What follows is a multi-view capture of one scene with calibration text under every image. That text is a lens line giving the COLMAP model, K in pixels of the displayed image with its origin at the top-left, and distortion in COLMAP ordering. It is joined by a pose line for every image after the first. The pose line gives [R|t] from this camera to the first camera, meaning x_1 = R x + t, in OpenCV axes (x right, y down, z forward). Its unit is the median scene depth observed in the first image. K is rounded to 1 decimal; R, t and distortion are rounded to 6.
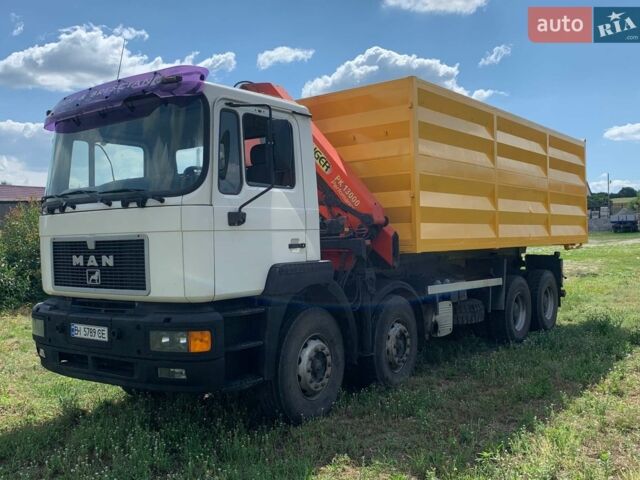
lens RADIAL K [[700.3, 0, 320.0], [0, 700.3, 240.0], [0, 0, 1]] dist [0.000522, -0.027583]
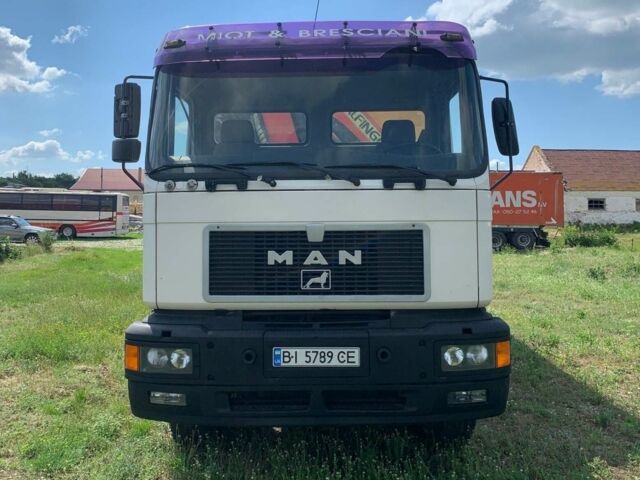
lens RADIAL K [[709.6, 0, 321.0], [0, 709.6, 171.3], [0, 0, 1]] dist [0.008593, -0.022602]
pose [[0.791446, 0.060166, 0.608271, -0.783315], [-0.011732, 0.996456, -0.083299, 0.001169], [-0.611127, 0.058790, 0.789346, 0.404207]]
